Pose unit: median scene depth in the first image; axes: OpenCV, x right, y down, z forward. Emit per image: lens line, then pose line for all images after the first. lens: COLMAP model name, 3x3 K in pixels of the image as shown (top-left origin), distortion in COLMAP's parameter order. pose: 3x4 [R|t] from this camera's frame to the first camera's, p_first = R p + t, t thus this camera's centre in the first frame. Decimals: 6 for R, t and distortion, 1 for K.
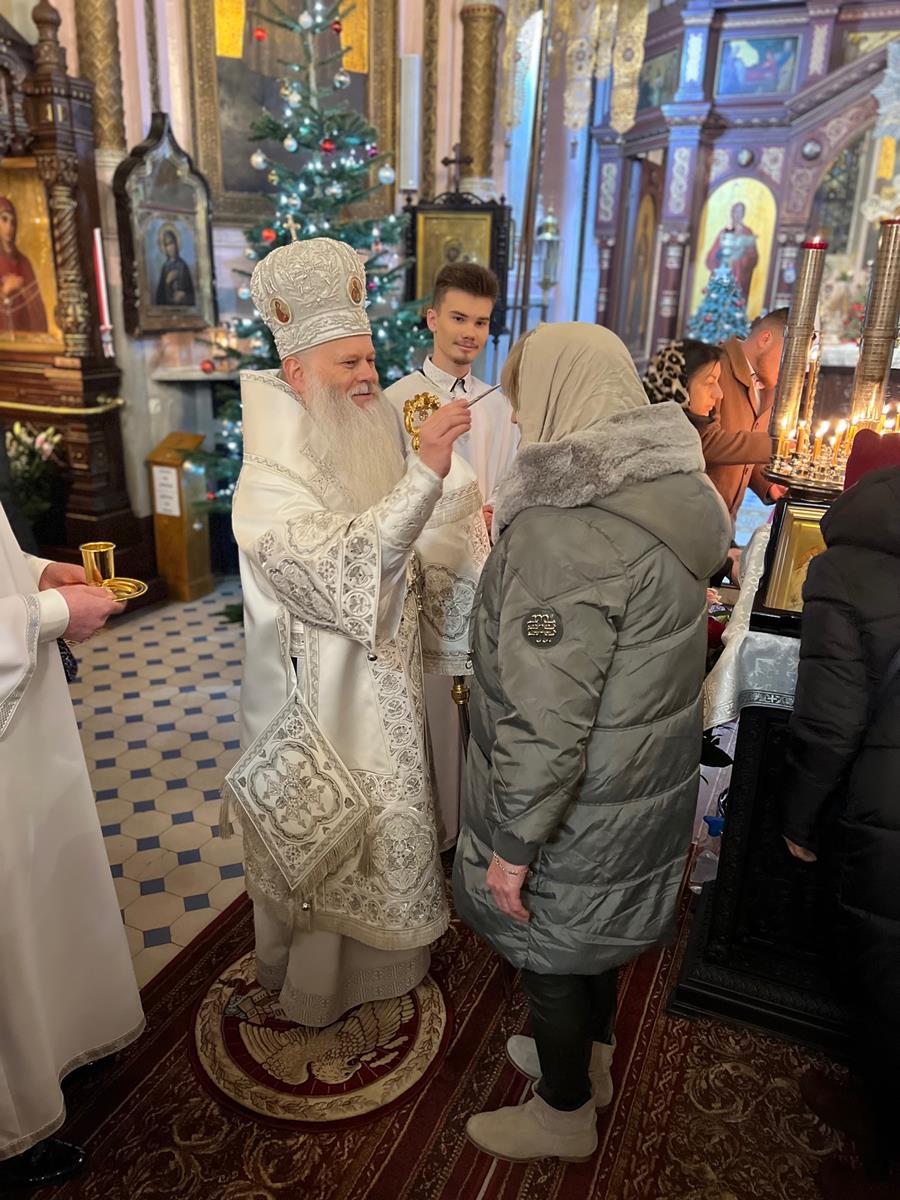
lens RADIAL K [[902.6, 0, 434.9], [0, 902.6, 618.3], [0, 0, 1]] dist [0.039461, -0.047505]
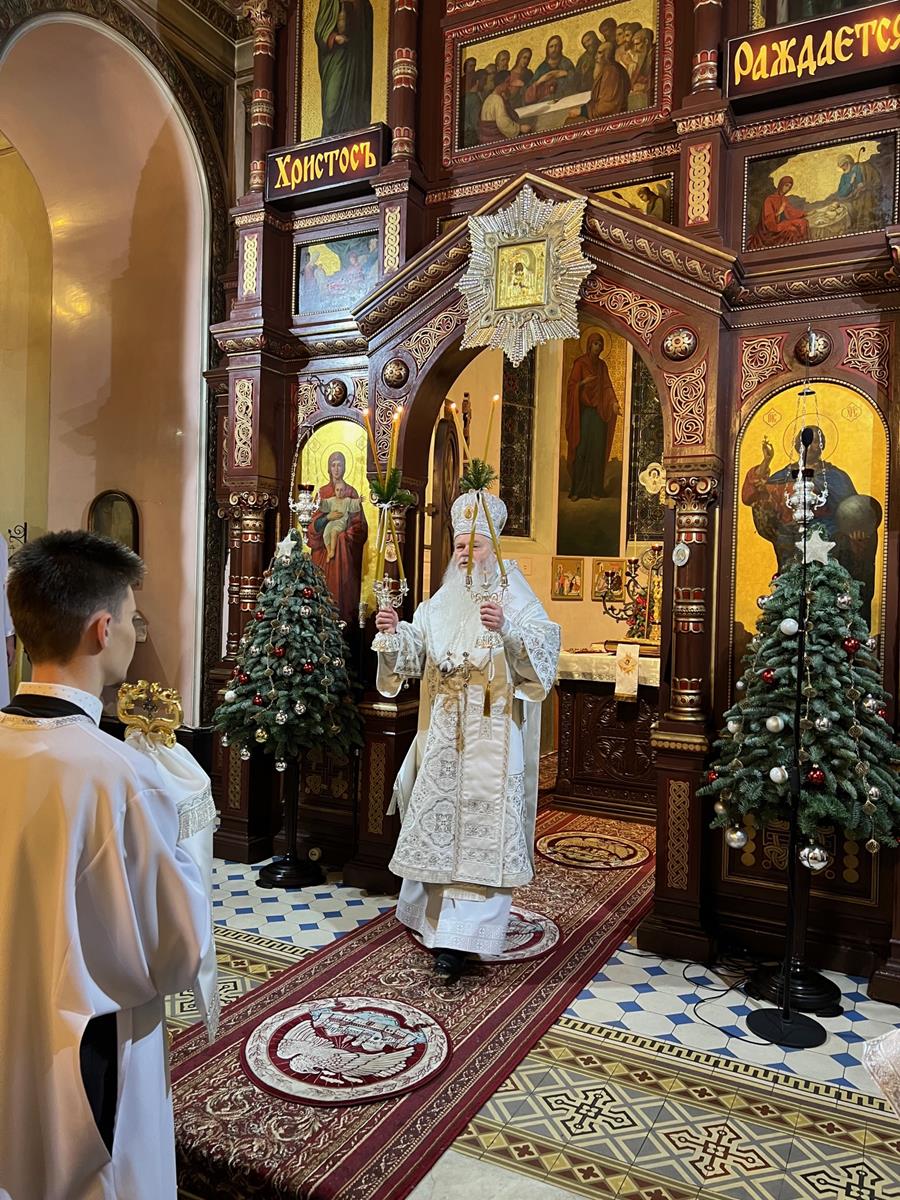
lens RADIAL K [[902.6, 0, 441.2], [0, 902.6, 601.0], [0, 0, 1]] dist [0.039461, -0.047505]
pose [[0.998044, 0.002278, -0.062477, 0.589989], [-0.022617, 0.944808, -0.326842, -0.176758], [0.058284, 0.327616, 0.943012, 0.530883]]
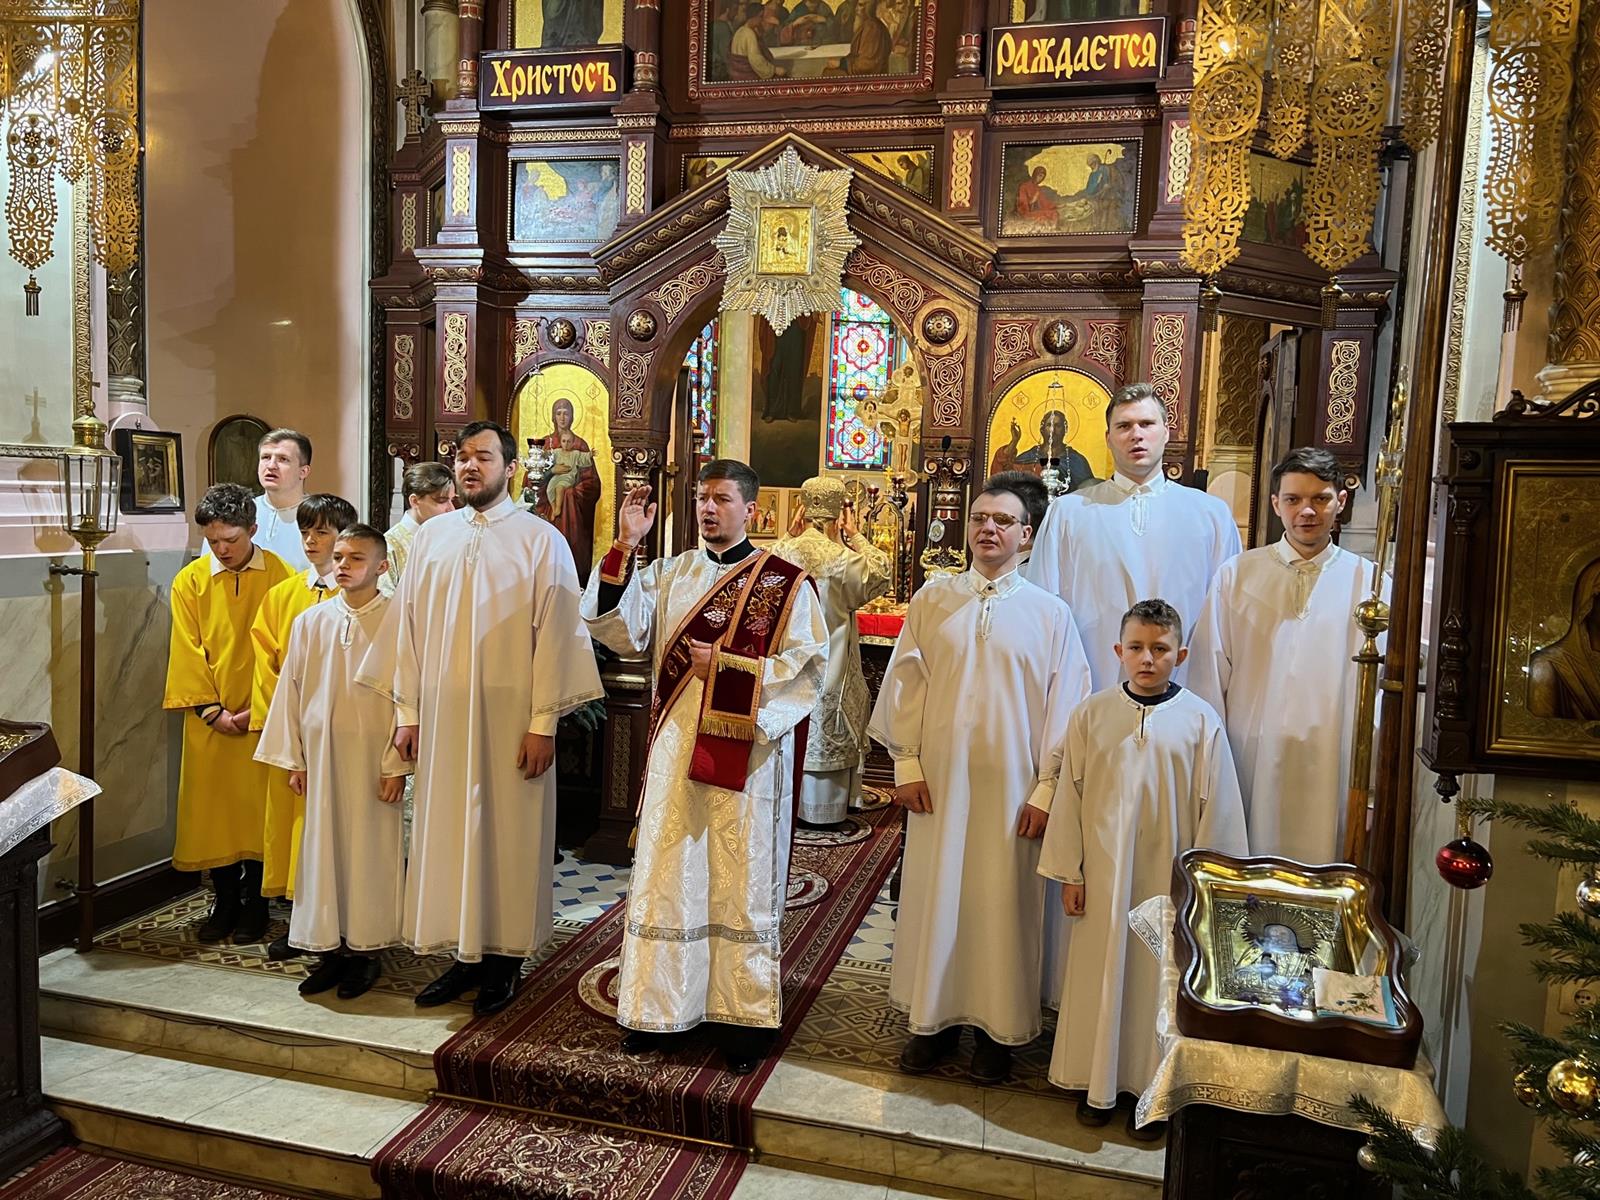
lens RADIAL K [[1203.5, 0, 801.4], [0, 1203.5, 607.6], [0, 0, 1]] dist [0.039461, -0.047505]
pose [[0.985472, -0.001785, 0.169830, 0.461003], [0.043329, 0.969499, -0.241235, -0.153471], [-0.164219, 0.245088, 0.955491, 0.299094]]
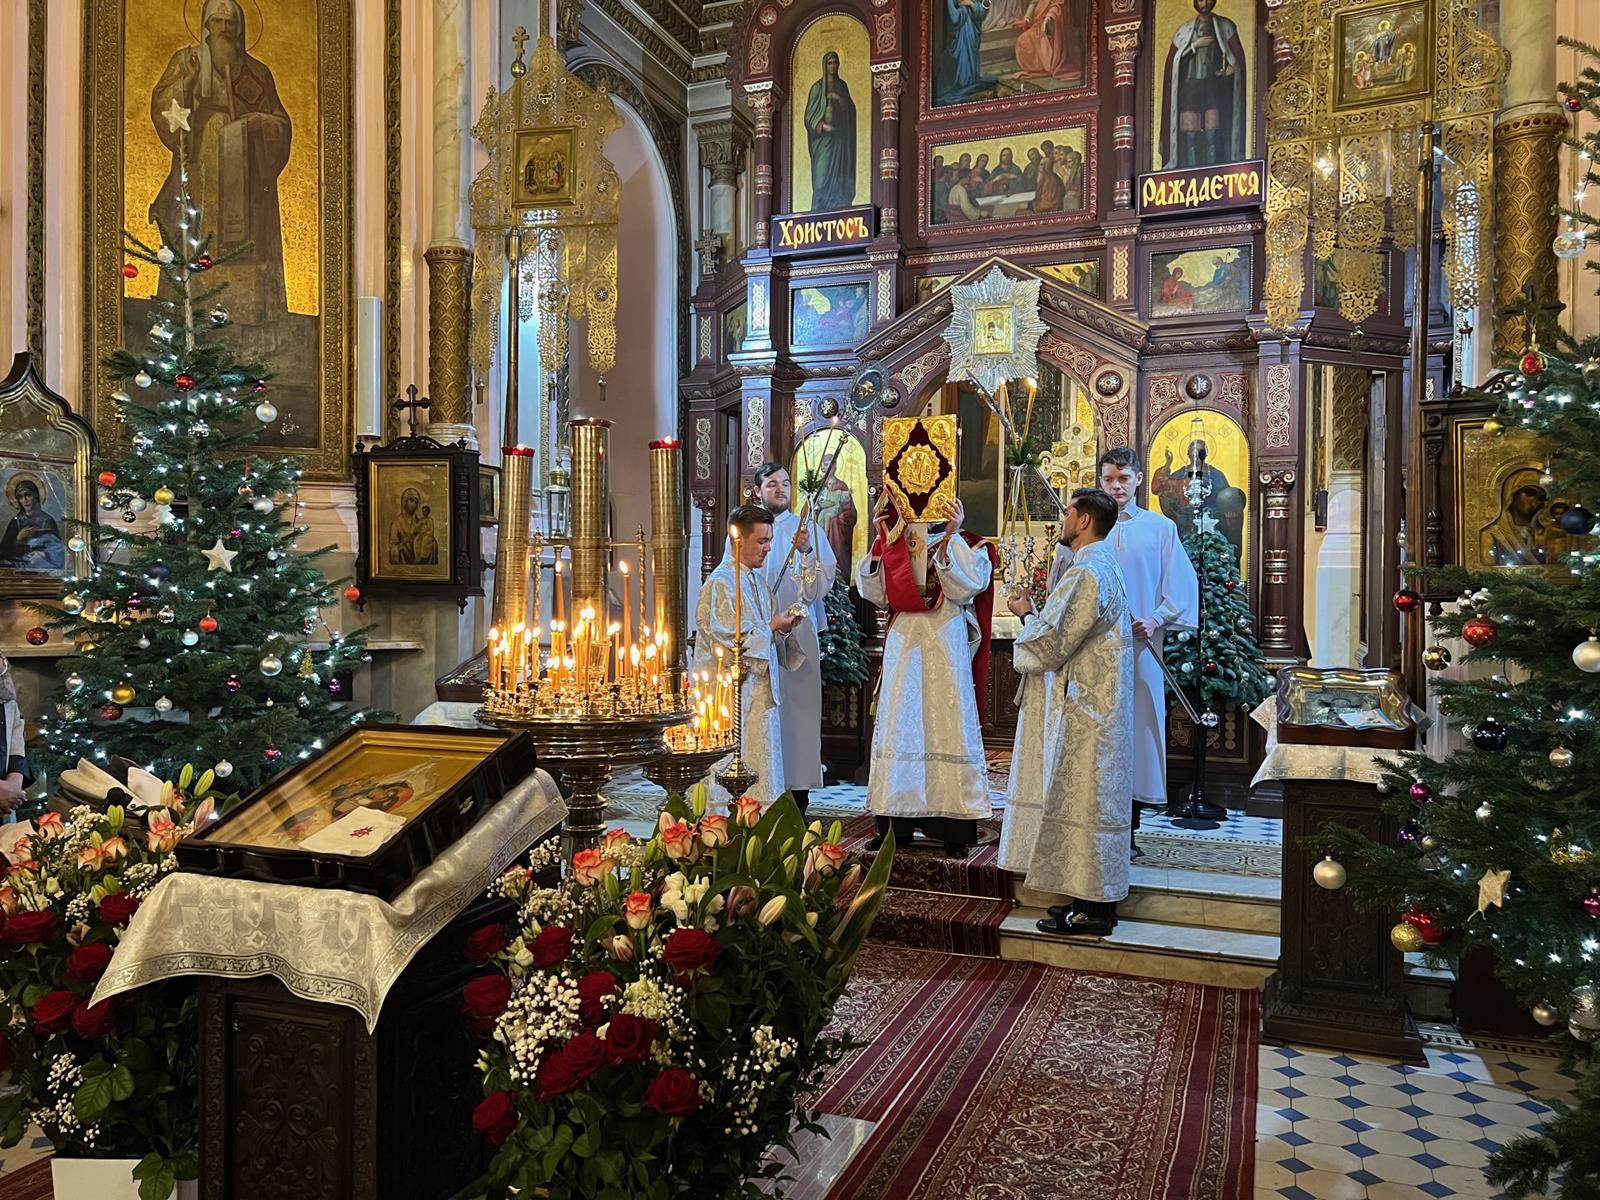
lens RADIAL K [[1203.5, 0, 794.7], [0, 1203.5, 609.9], [0, 0, 1]] dist [0.039461, -0.047505]
pose [[0.998899, -0.019363, 0.042723, 0.326559], [0.032094, 0.946379, -0.321462, 0.053937], [-0.034207, 0.322479, 0.945958, -0.022416]]
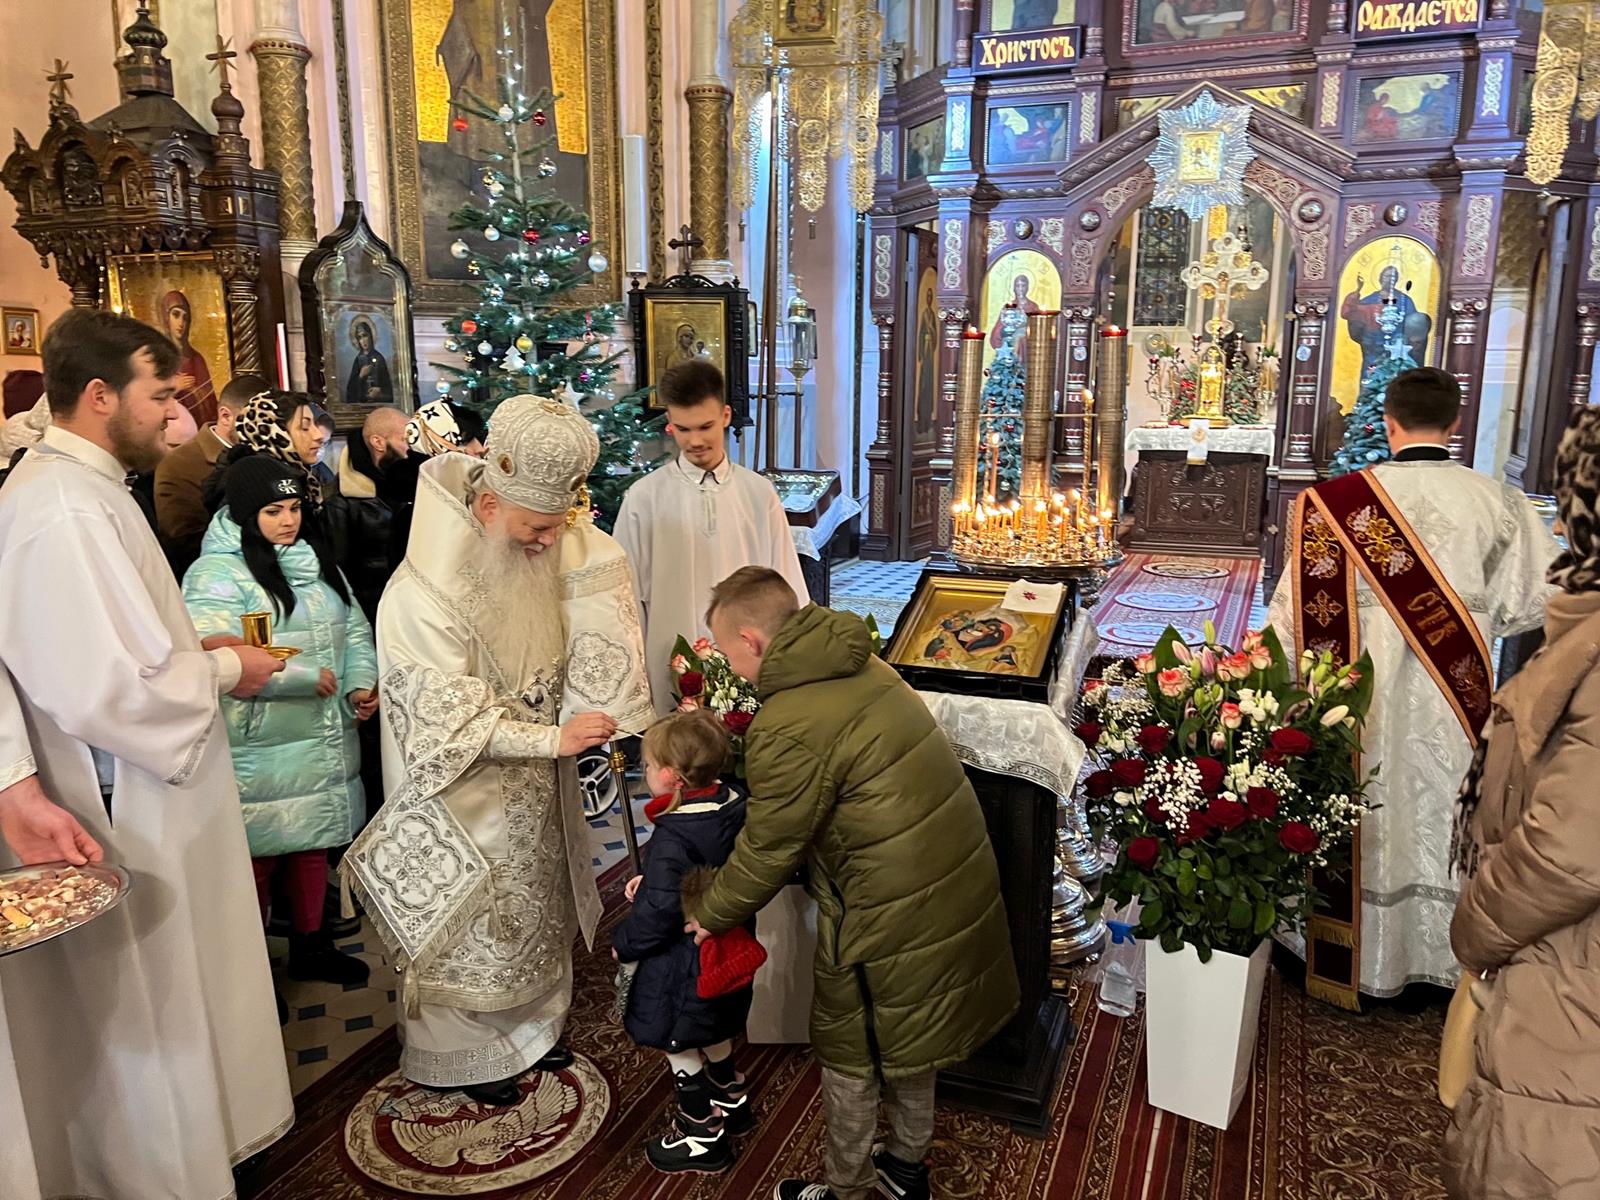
lens RADIAL K [[1203.5, 0, 802.5], [0, 1203.5, 617.1], [0, 0, 1]] dist [0.039461, -0.047505]
pose [[0.998996, -0.028353, 0.034689, 0.090245], [0.033028, 0.989224, -0.142639, 0.046757], [-0.030271, 0.143641, 0.989167, -0.154132]]
